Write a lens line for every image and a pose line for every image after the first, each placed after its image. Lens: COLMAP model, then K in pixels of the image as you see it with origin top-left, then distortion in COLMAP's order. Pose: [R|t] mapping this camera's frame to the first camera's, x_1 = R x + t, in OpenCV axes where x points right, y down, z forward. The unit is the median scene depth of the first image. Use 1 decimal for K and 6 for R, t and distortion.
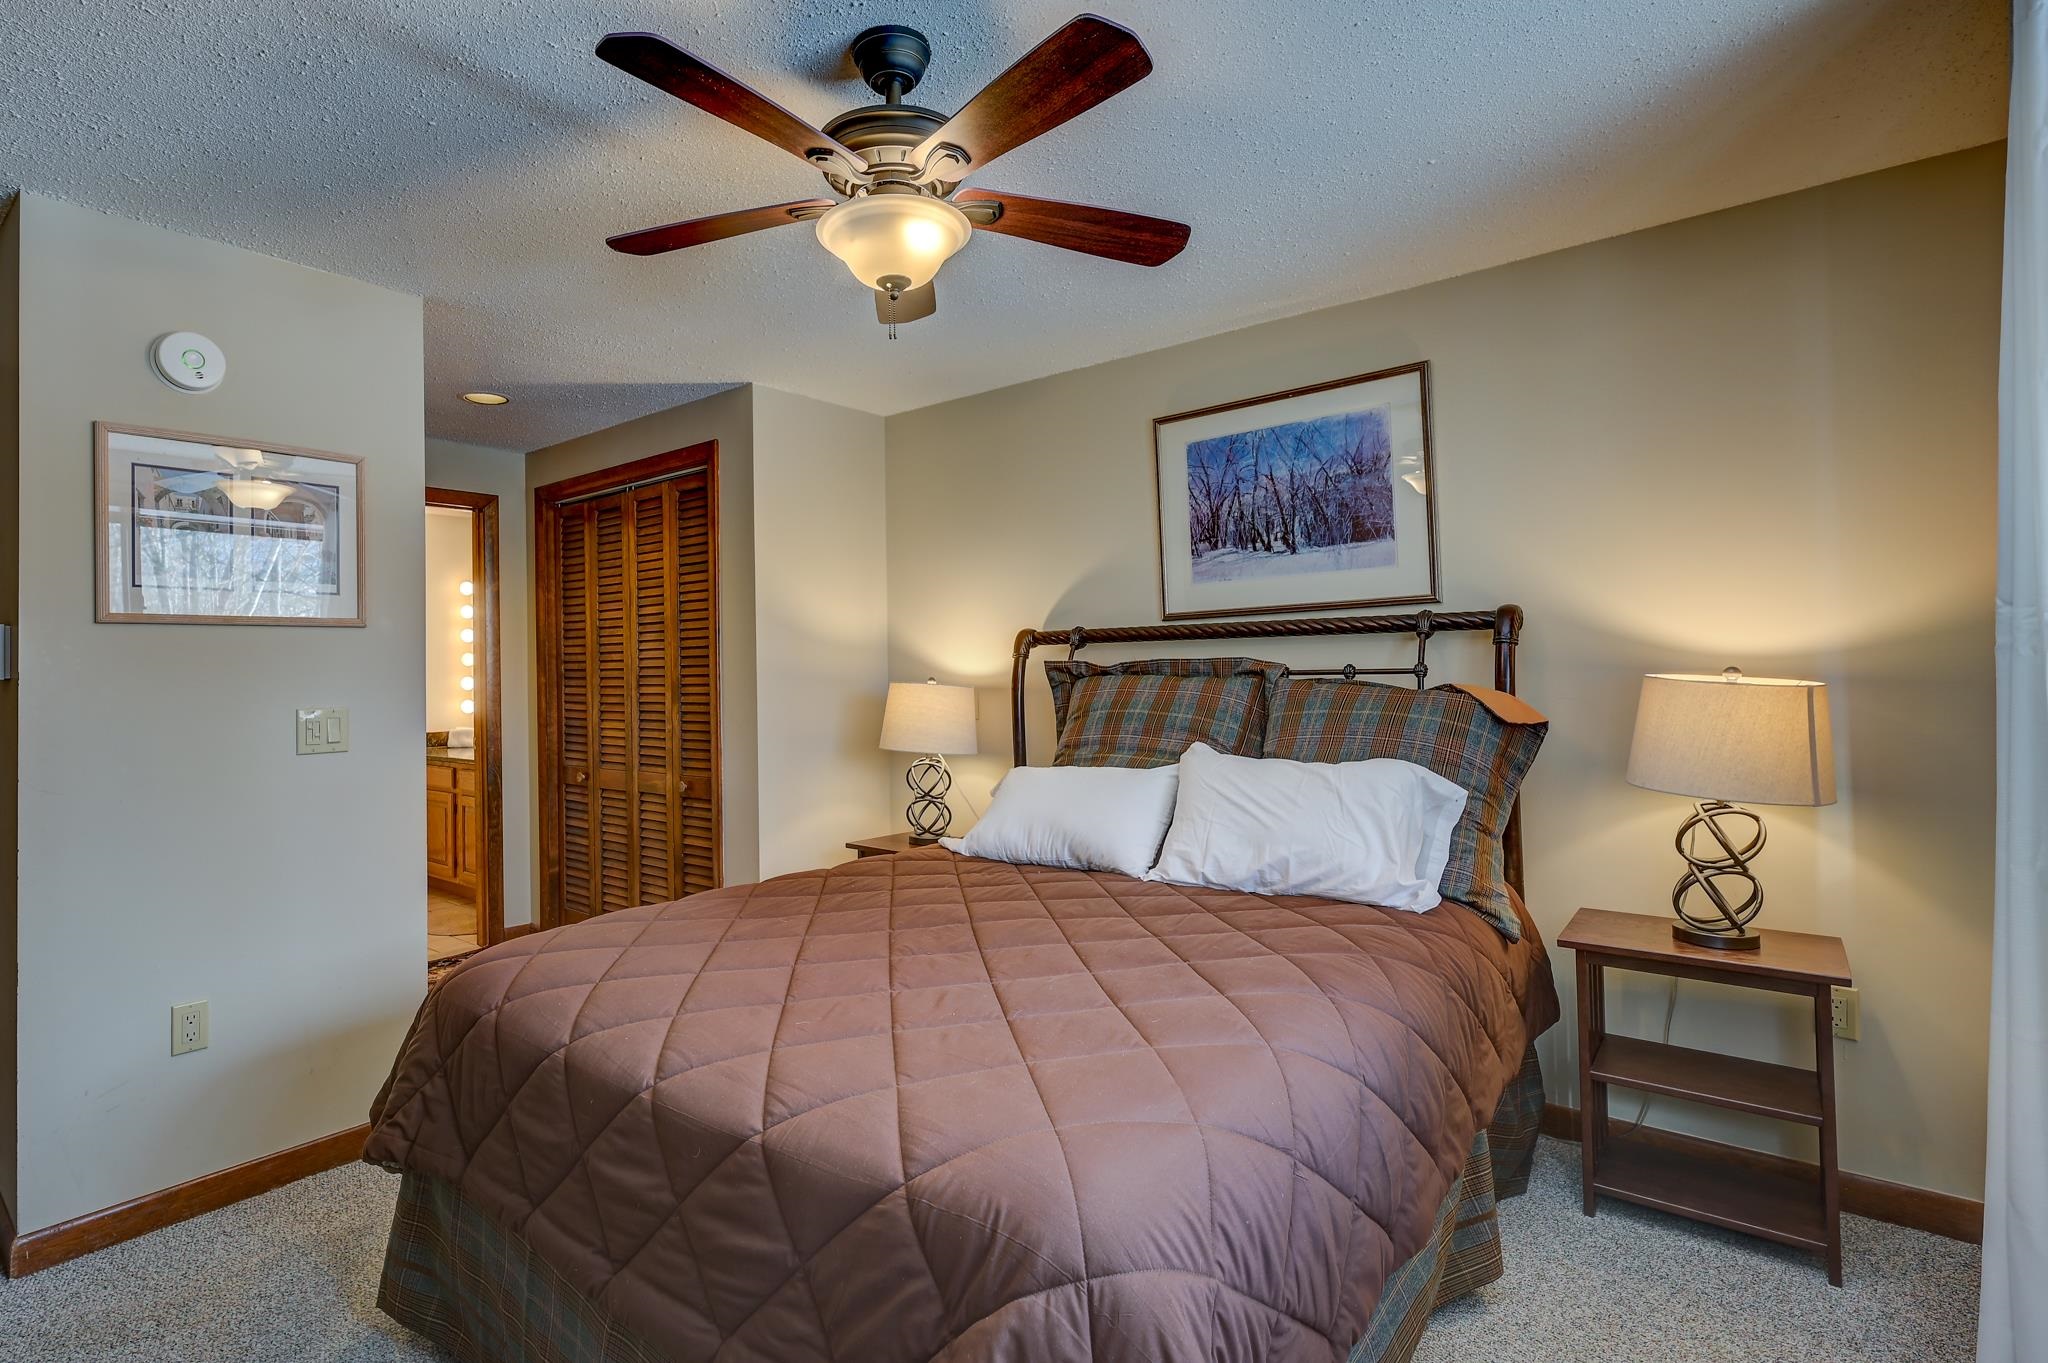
lens RADIAL K [[923.6, 0, 1026.6], [0, 923.6, 672.7], [0, 0, 1]] dist [0.000898, 0.000613]
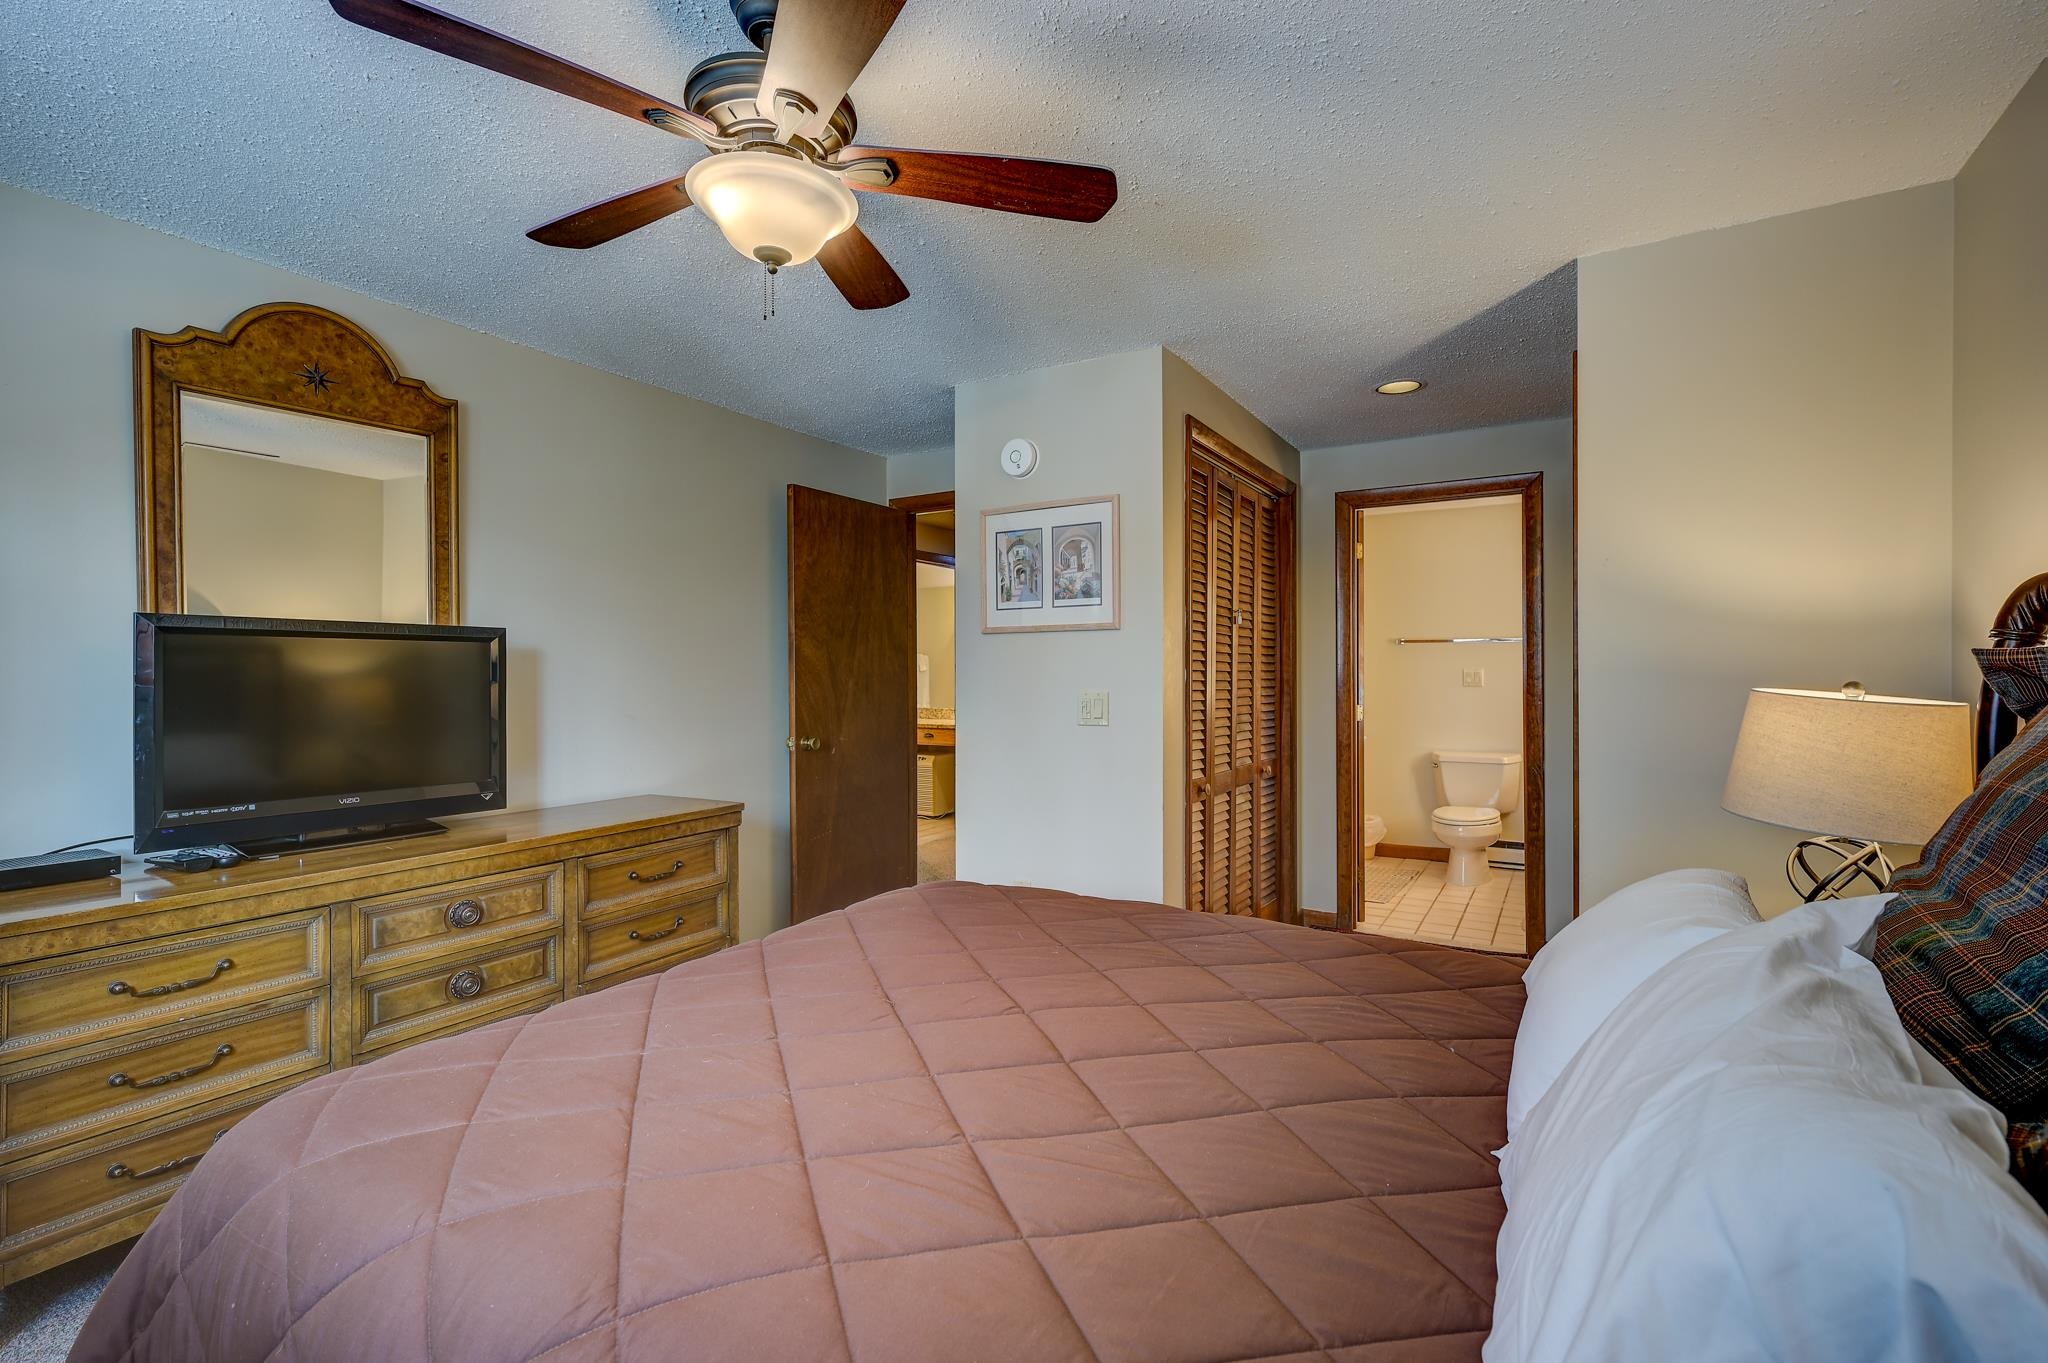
lens RADIAL K [[923.6, 0, 1026.6], [0, 923.6, 672.7], [0, 0, 1]] dist [0.000898, 0.000613]
pose [[0.100705, 0.019802, -0.994719, 0.320386], [-0.007038, 0.999791, 0.019190, -0.007720], [0.994891, 0.005068, 0.100823, 0.449262]]
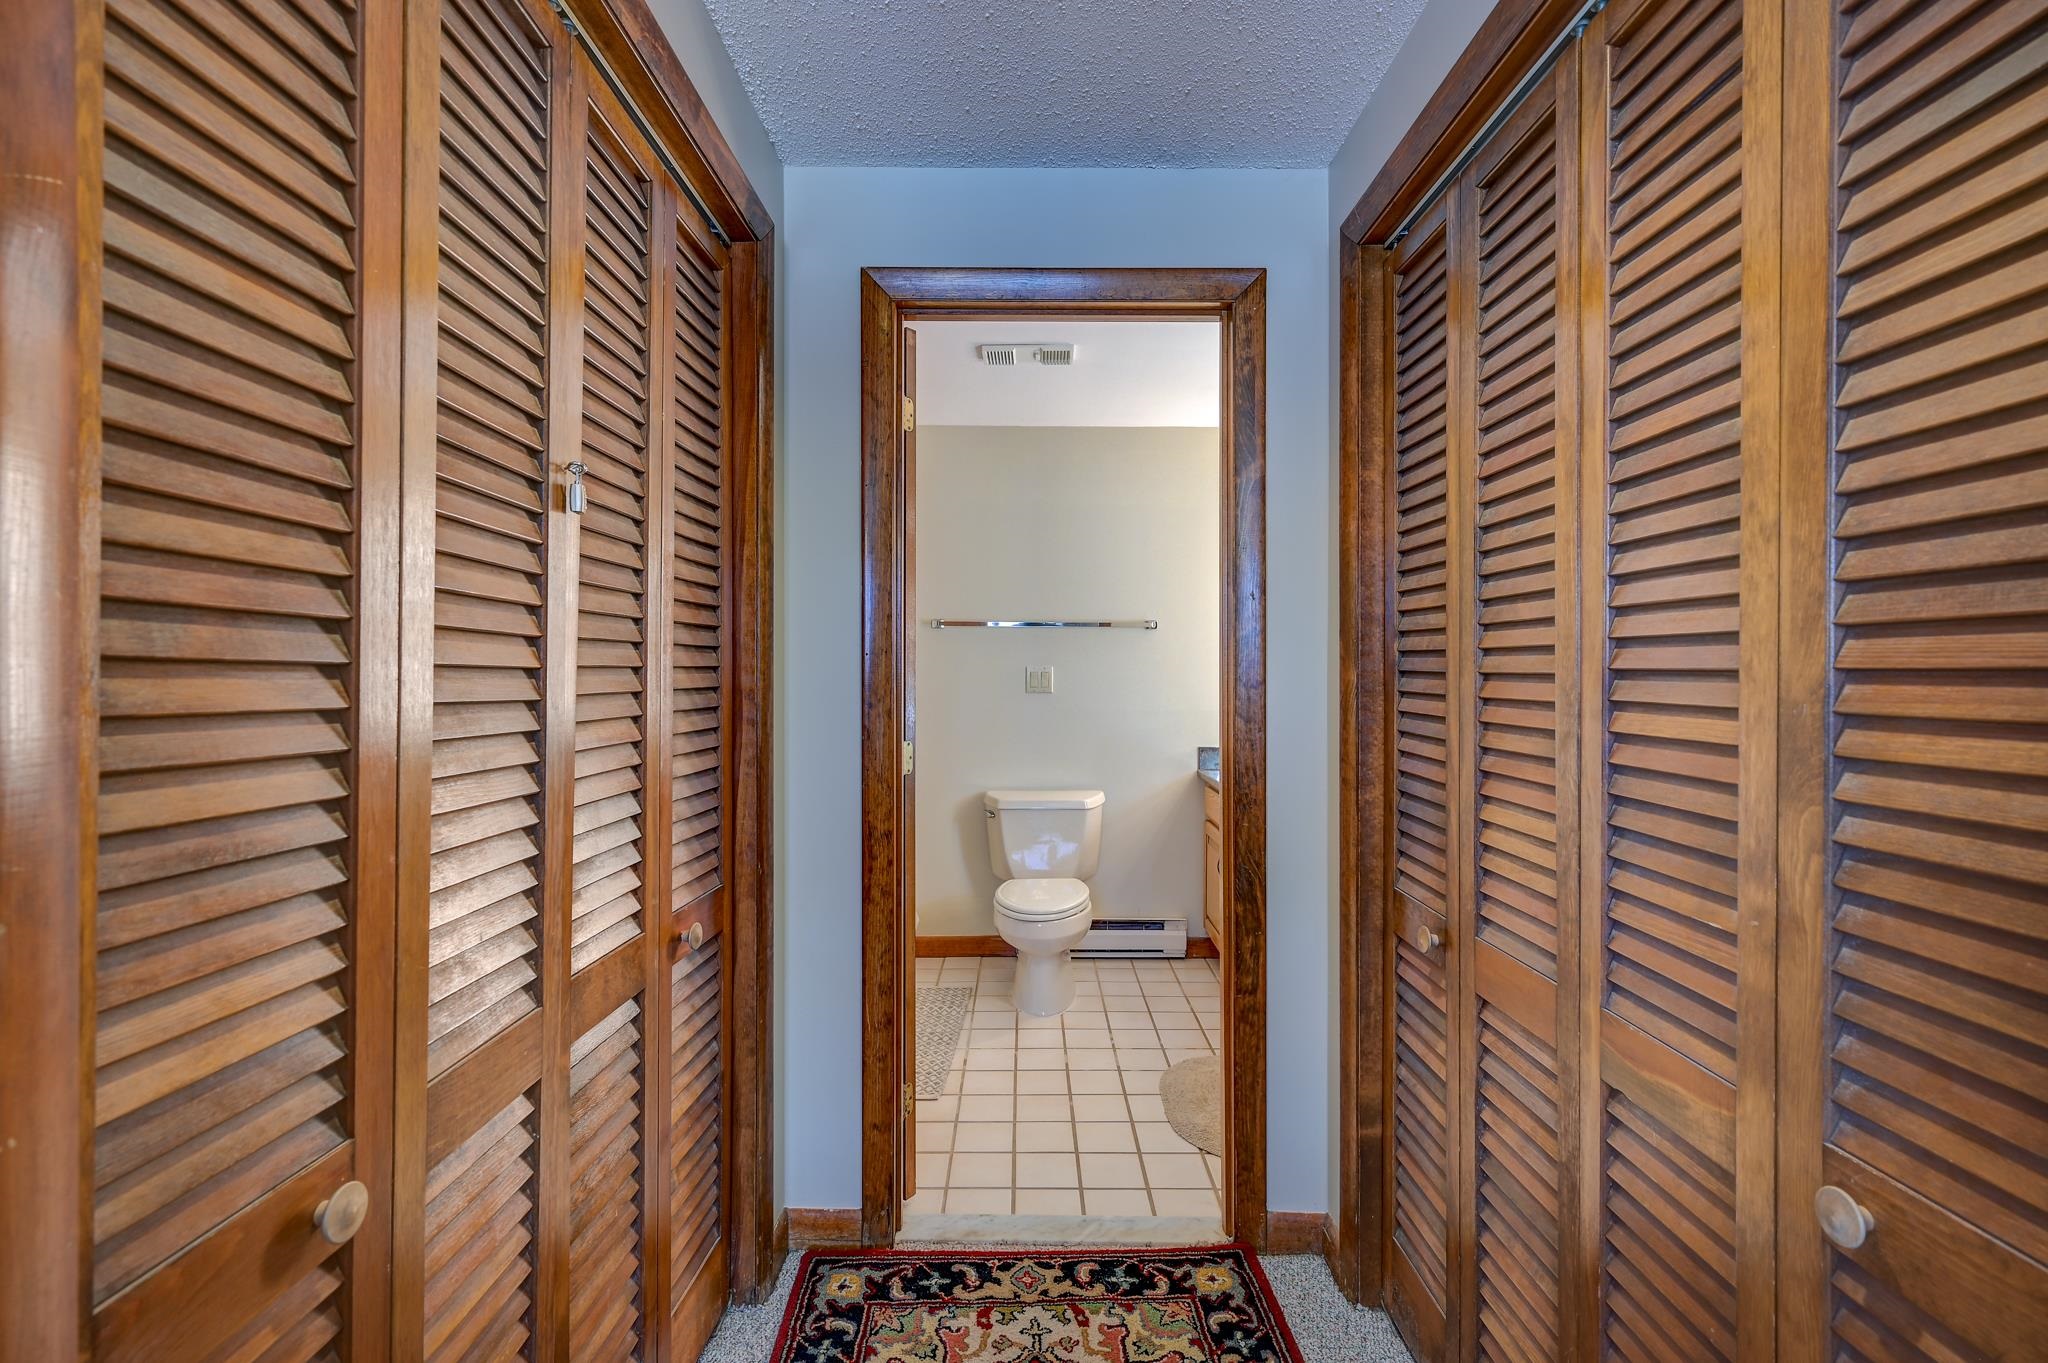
lens RADIAL K [[923.6, 0, 1026.6], [0, 923.6, 672.7], [0, 0, 1]] dist [0.000898, 0.000613]
pose [[0.593242, 0.020260, -0.804769, -0.309520], [-0.016396, 0.999780, 0.013084, 0.003448], [0.804857, 0.005433, 0.593444, 0.714318]]
